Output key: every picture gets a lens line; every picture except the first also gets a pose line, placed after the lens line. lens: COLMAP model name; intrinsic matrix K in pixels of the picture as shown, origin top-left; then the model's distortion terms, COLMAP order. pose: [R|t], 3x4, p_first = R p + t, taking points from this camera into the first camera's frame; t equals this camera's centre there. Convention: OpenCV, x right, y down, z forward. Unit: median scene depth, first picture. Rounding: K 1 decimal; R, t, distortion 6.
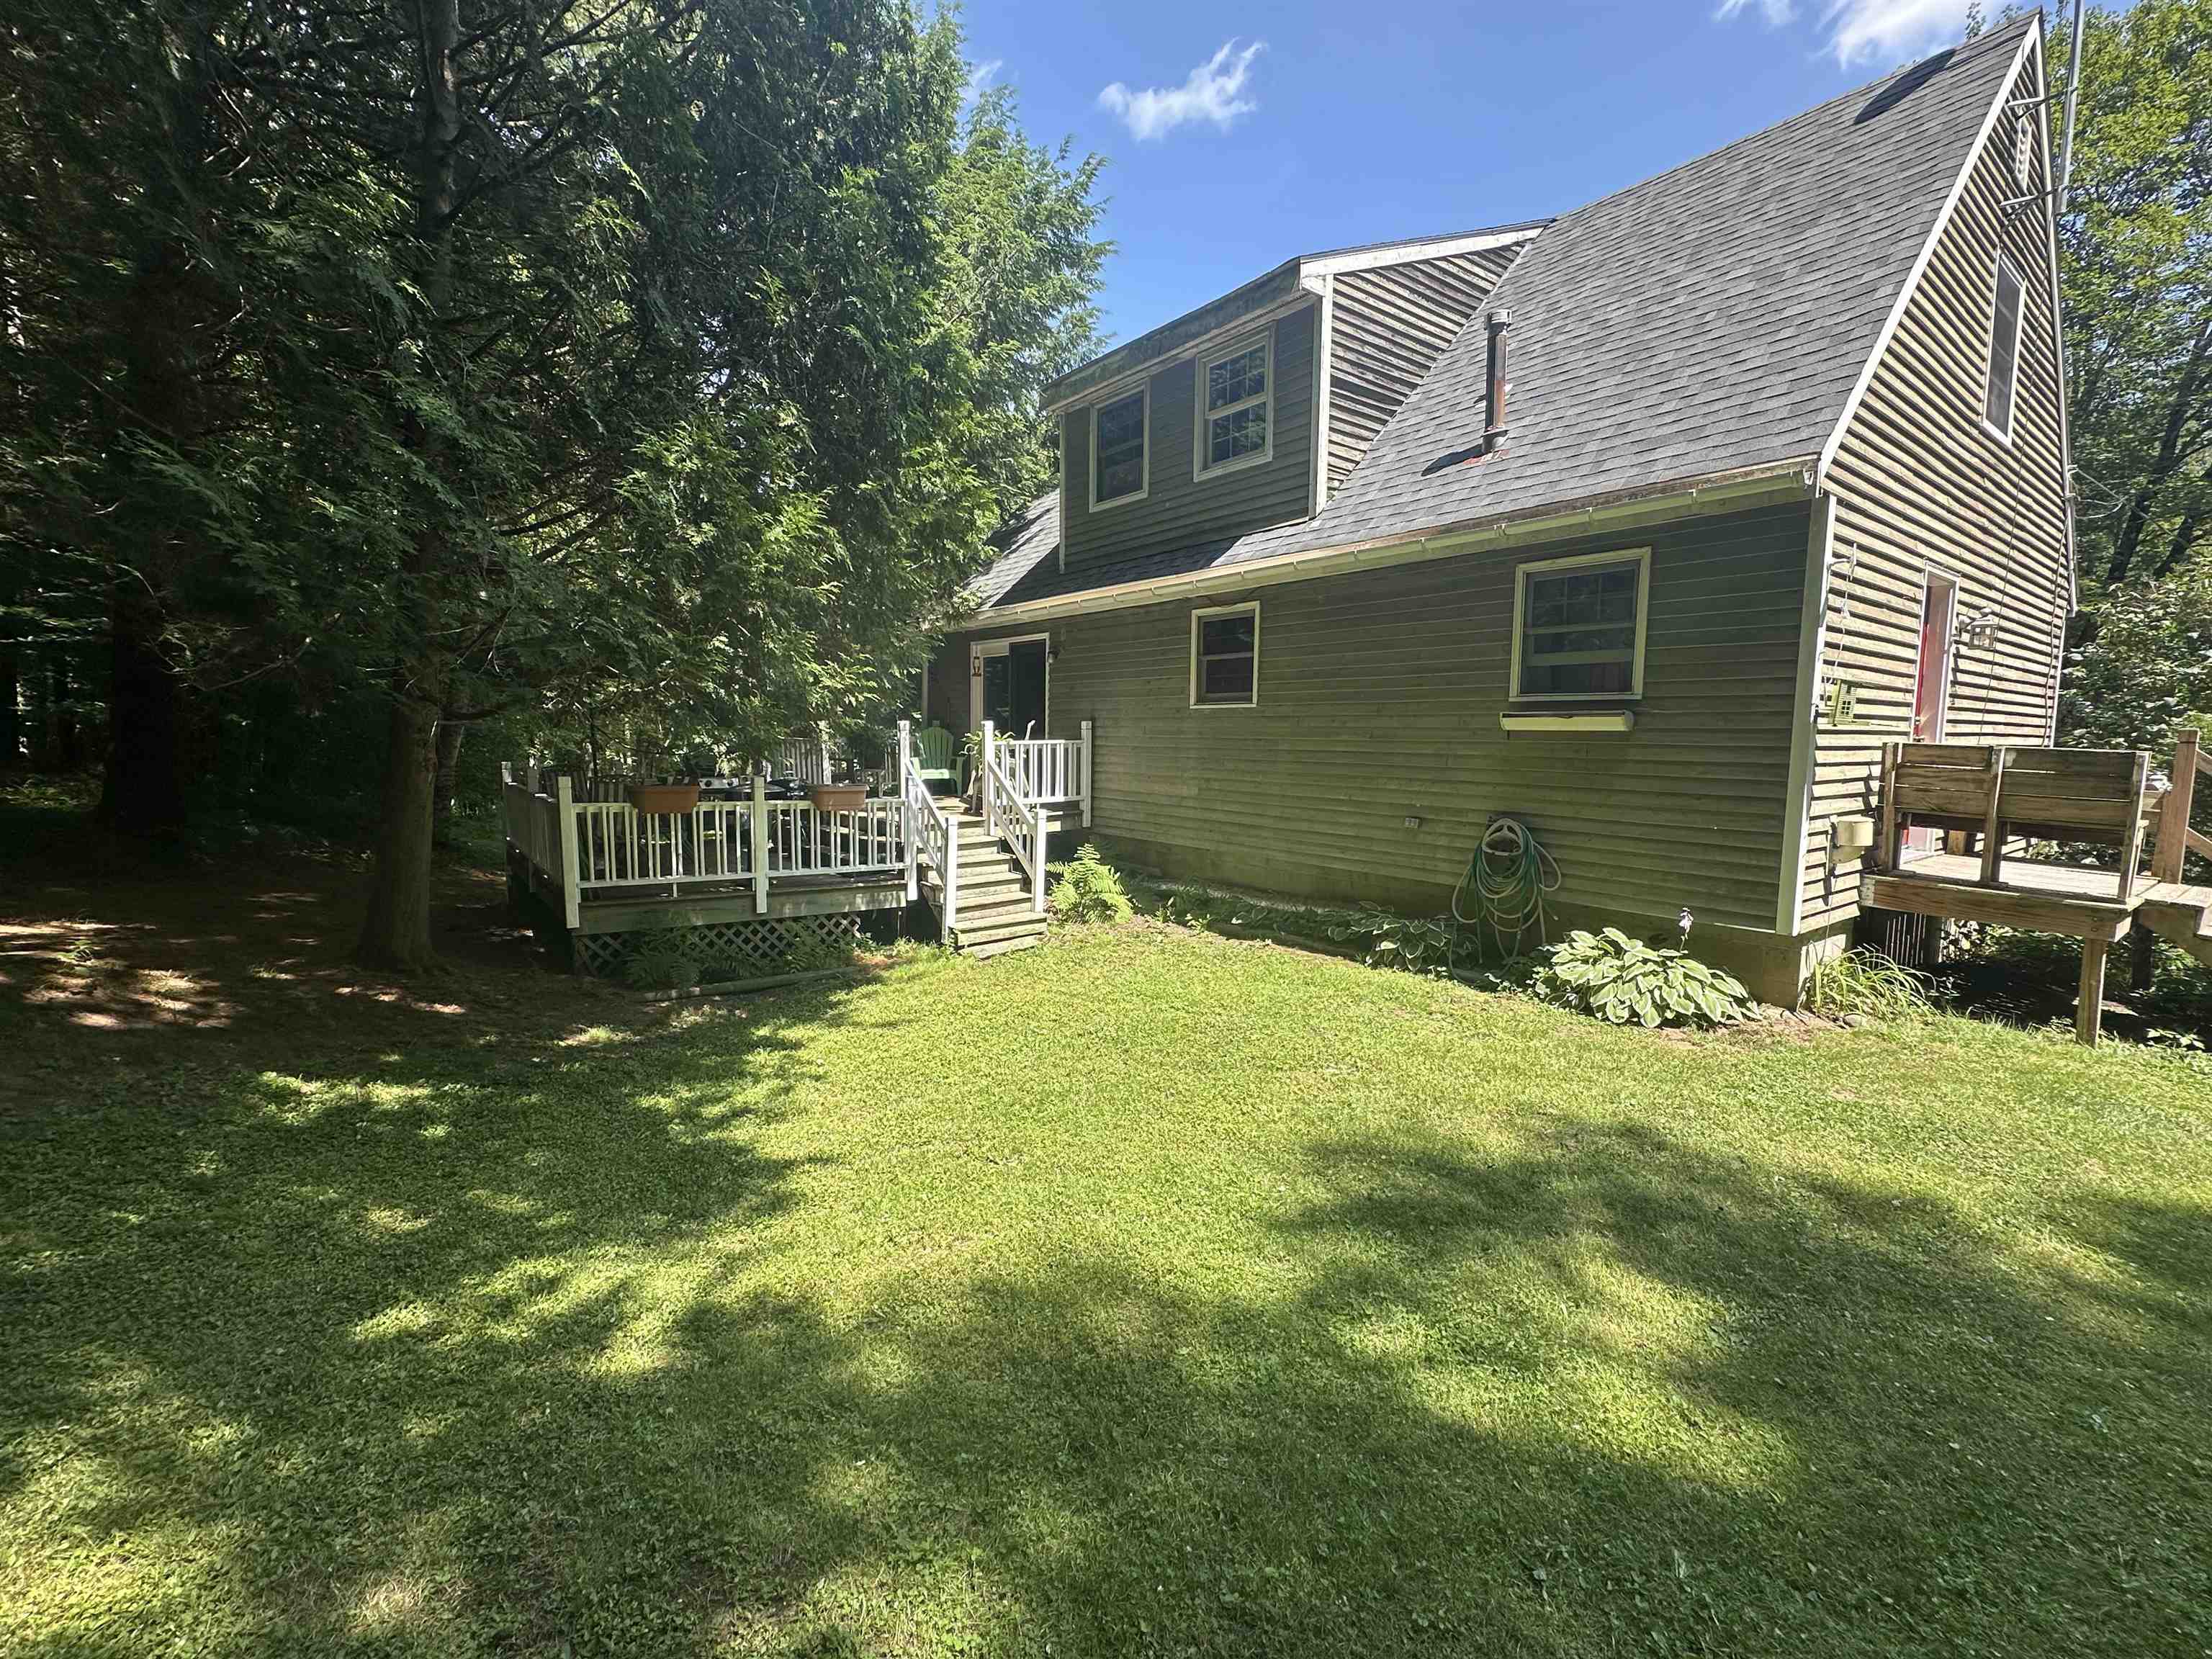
lens RADIAL K [[935.4, 0, 1111.0], [0, 935.4, 823.9], [0, 0, 1]] dist [-0.000051, -0.000003]
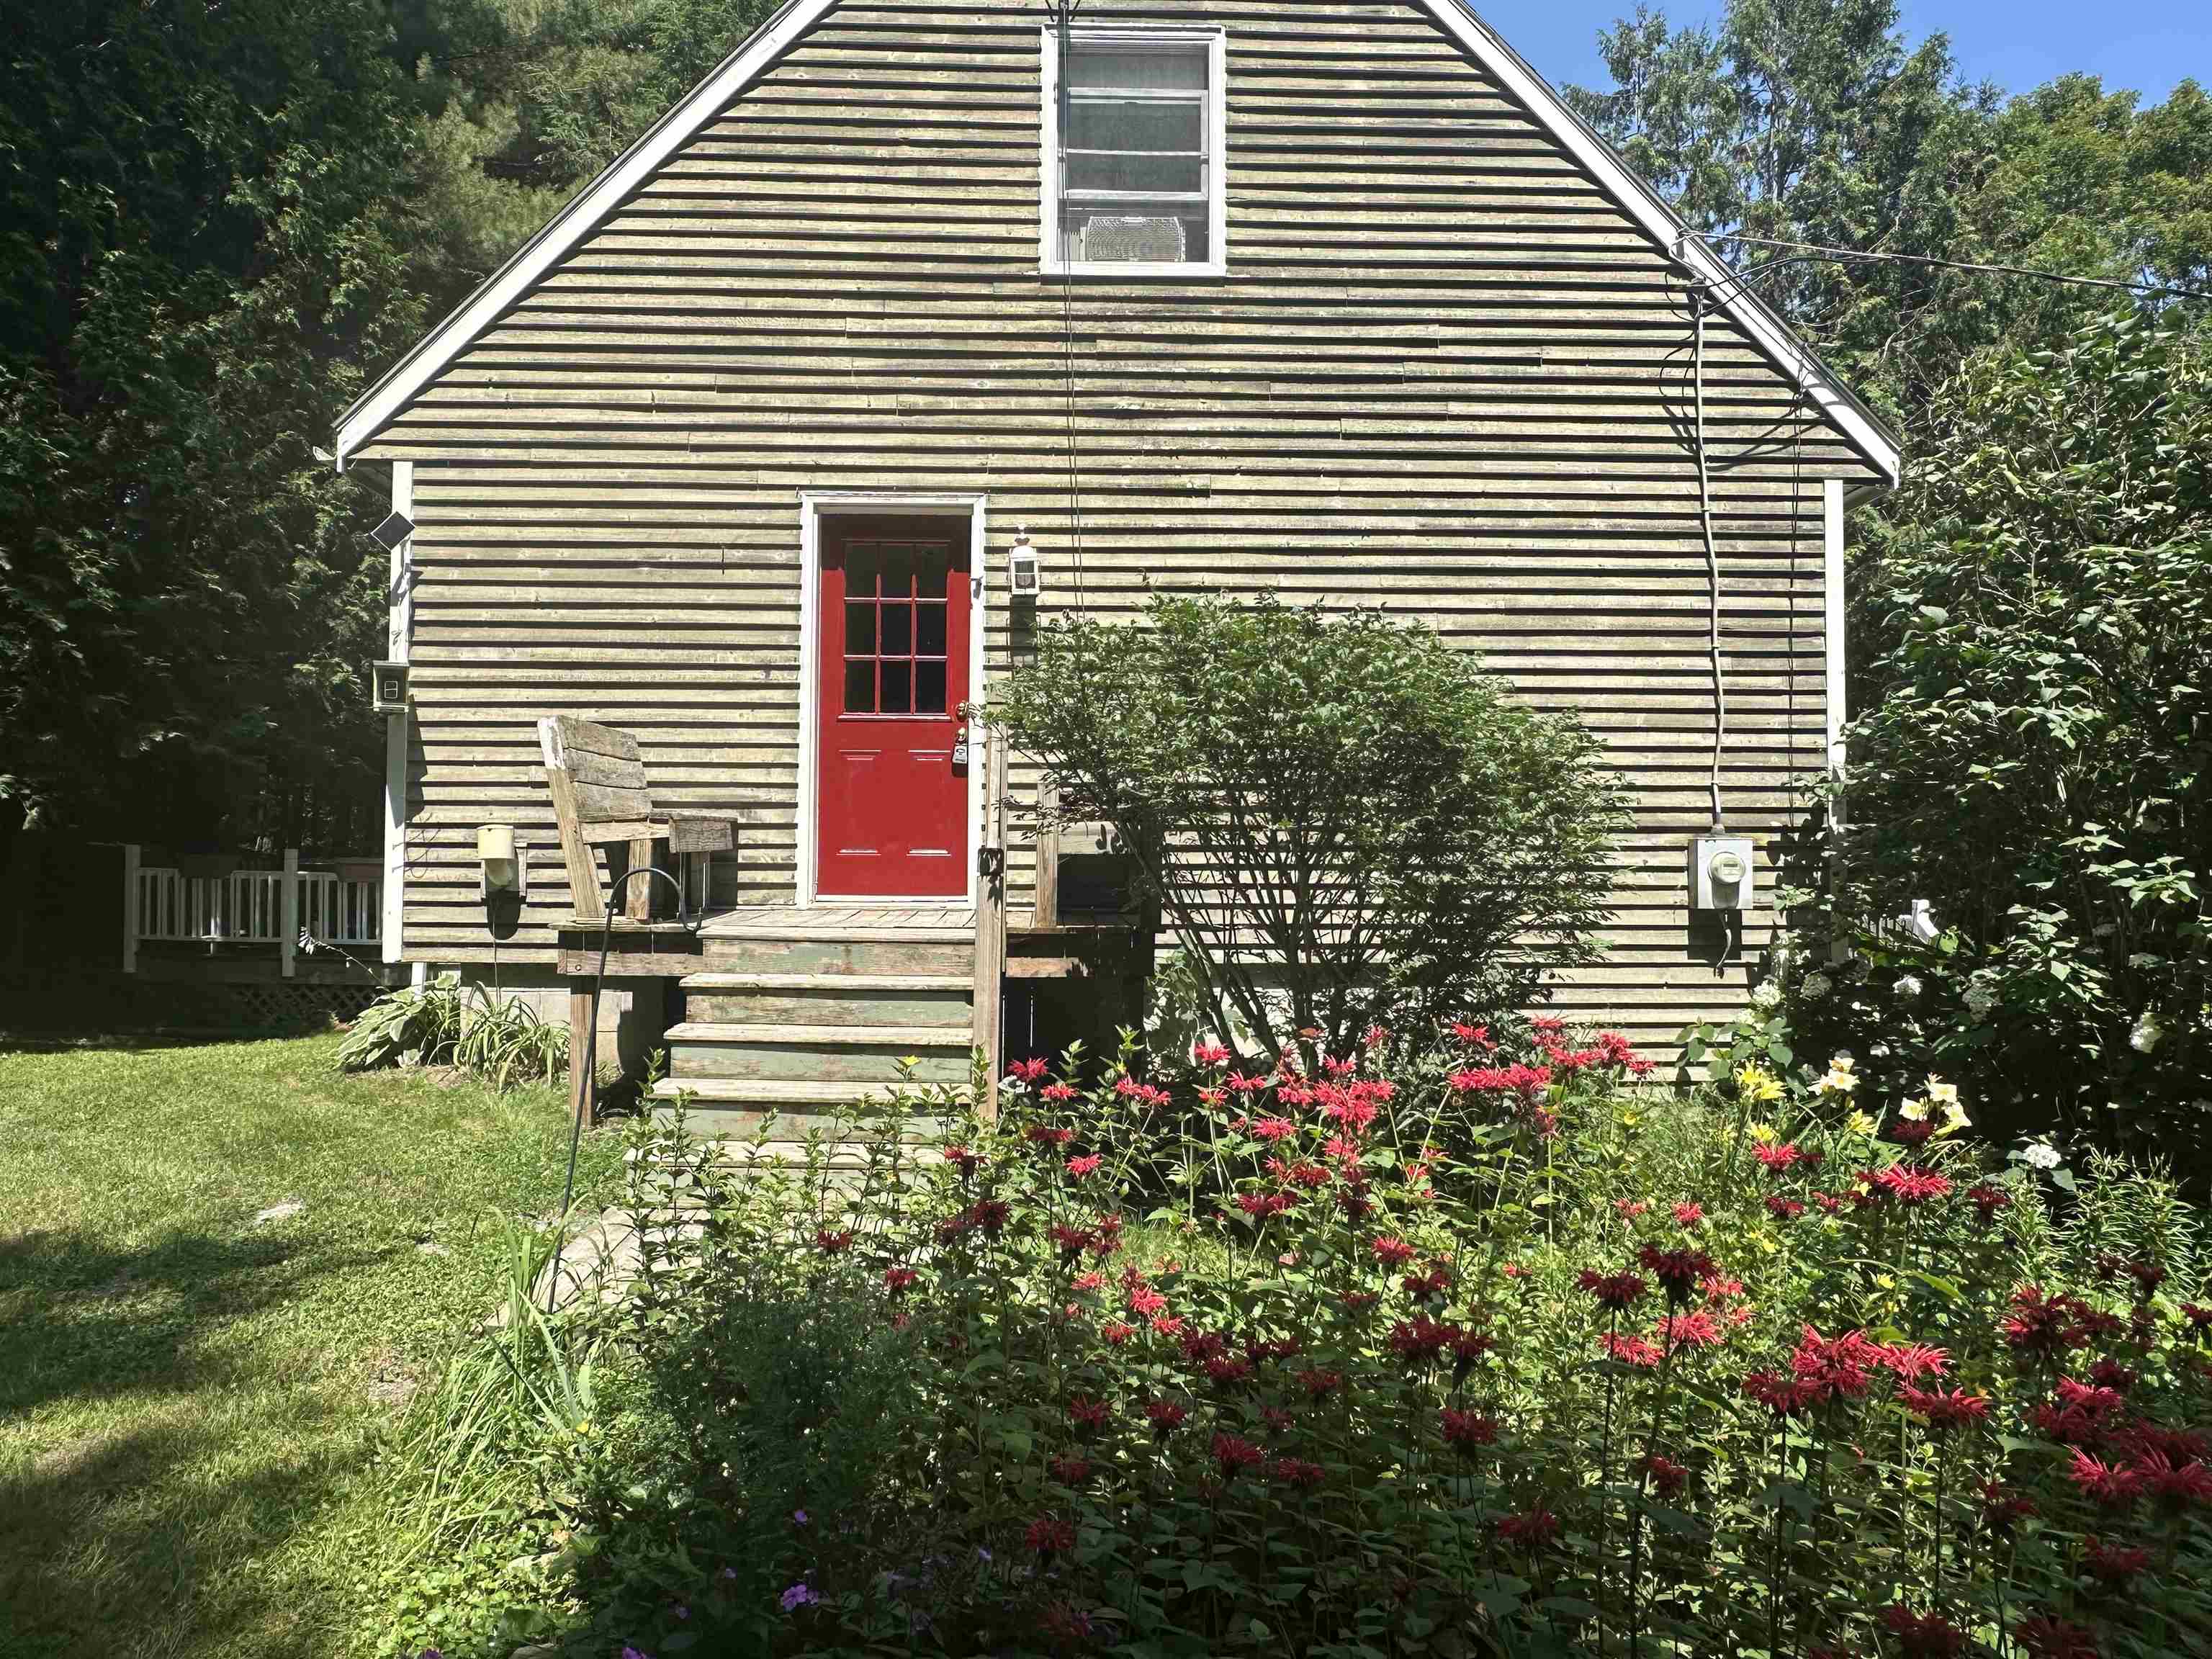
lens RADIAL K [[1472.5, 0, 1106.9], [0, 1472.5, 830.6], [0, 0, 1]] dist [0.002747, 0.000529]
pose [[0.817571, -0.029006, -0.575097, 1.621994], [-0.052535, 0.990808, -0.124658, 0.109353], [0.573426, 0.132130, 0.808532, 0.219566]]
